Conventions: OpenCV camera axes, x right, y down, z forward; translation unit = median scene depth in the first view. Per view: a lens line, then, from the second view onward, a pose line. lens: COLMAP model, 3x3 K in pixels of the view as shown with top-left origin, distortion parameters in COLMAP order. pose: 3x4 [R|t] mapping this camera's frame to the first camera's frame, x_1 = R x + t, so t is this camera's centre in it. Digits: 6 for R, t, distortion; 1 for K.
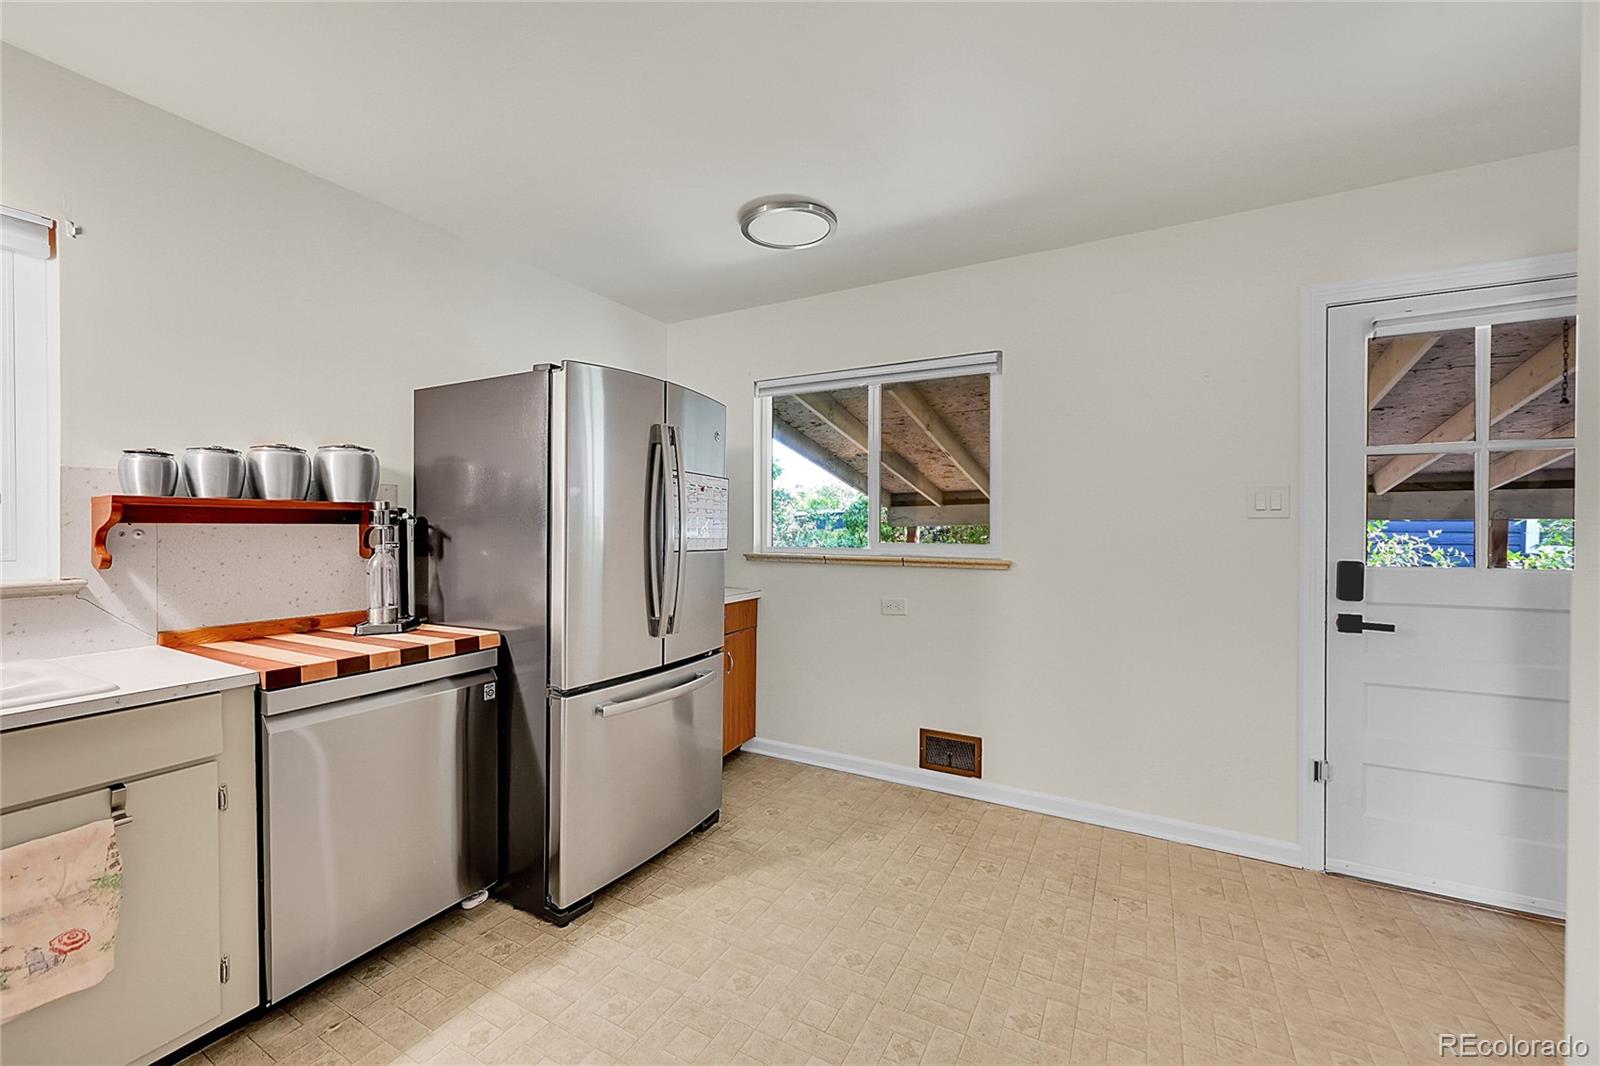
lens RADIAL K [[629.8, 0, 809.0], [0, 629.8, 533.3], [0, 0, 1]] dist [-0.001570, -0.000256]
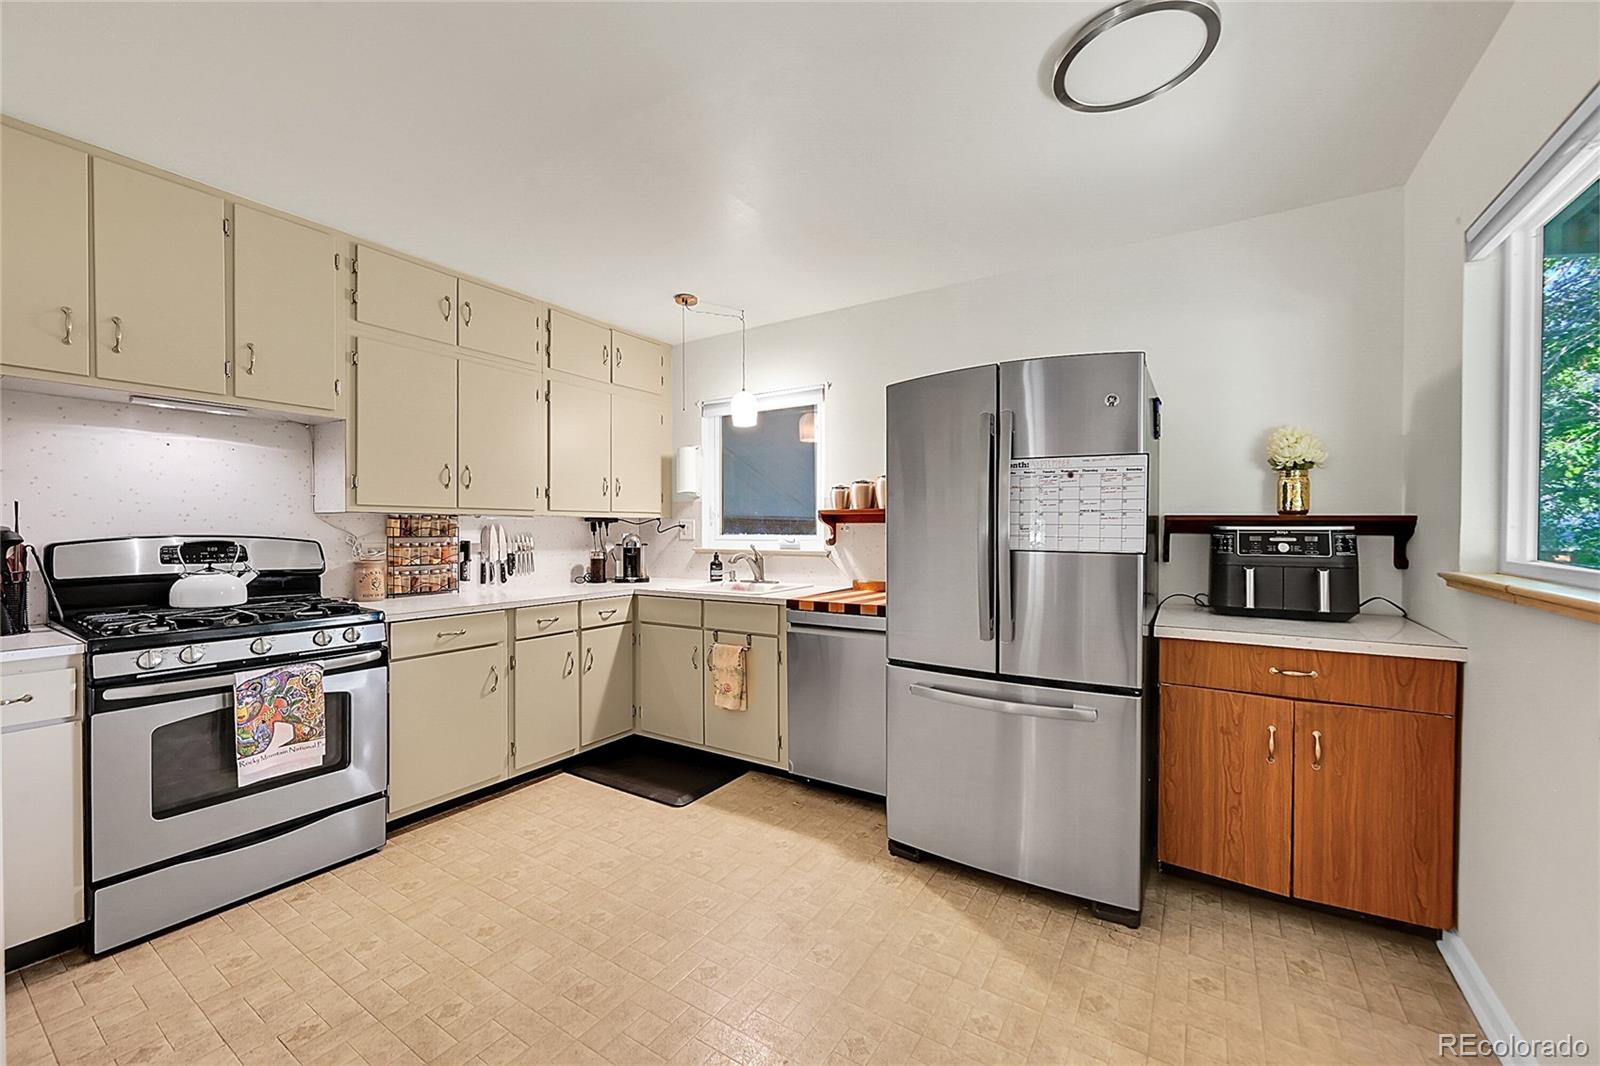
lens RADIAL K [[629.8, 0, 788.0], [0, 629.8, 534.0], [0, 0, 1]] dist [-0.001570, -0.000256]
pose [[-0.087011, 0.008214, -0.996173, 0.835502], [-0.009915, 0.999909, 0.009110, 0.001341], [0.996158, 0.010670, -0.086922, 0.910801]]
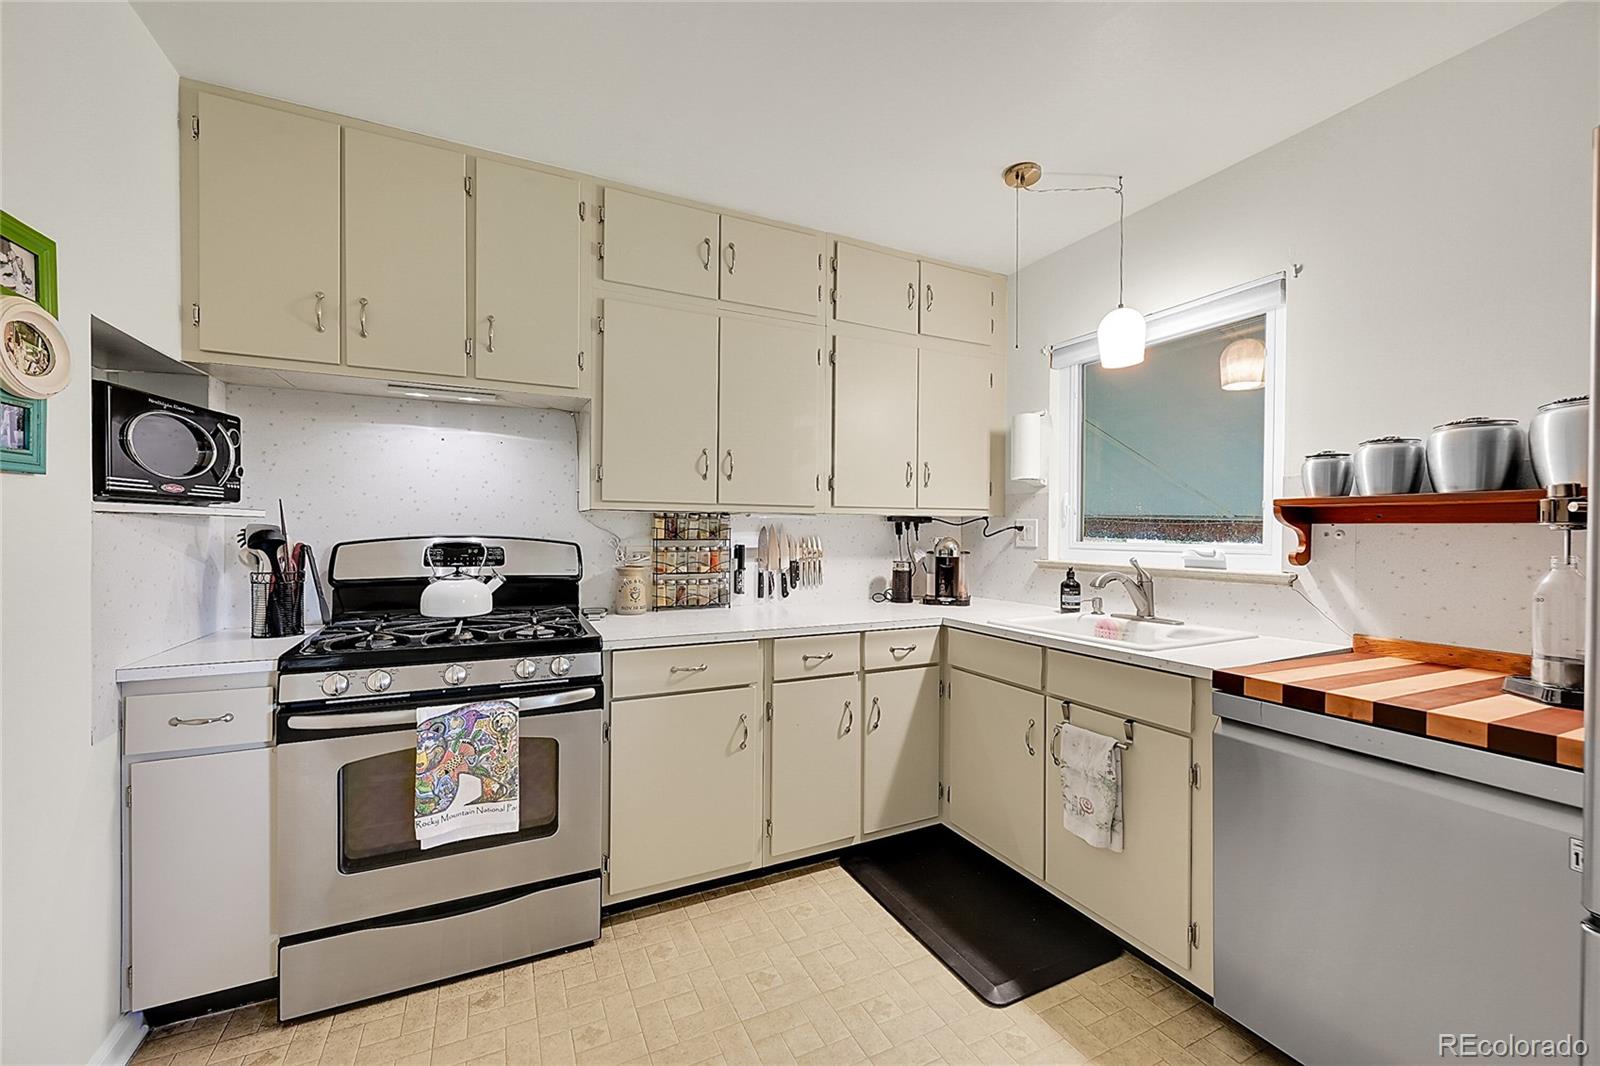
lens RADIAL K [[629.8, 0, 799.3], [0, 629.8, 534.1], [0, 0, 1]] dist [-0.001570, -0.000256]
pose [[-0.577469, 0.002638, -0.816408, 0.261643], [-0.014310, 0.999808, 0.013353, -0.000573], [0.816287, 0.019394, -0.577320, 0.805349]]
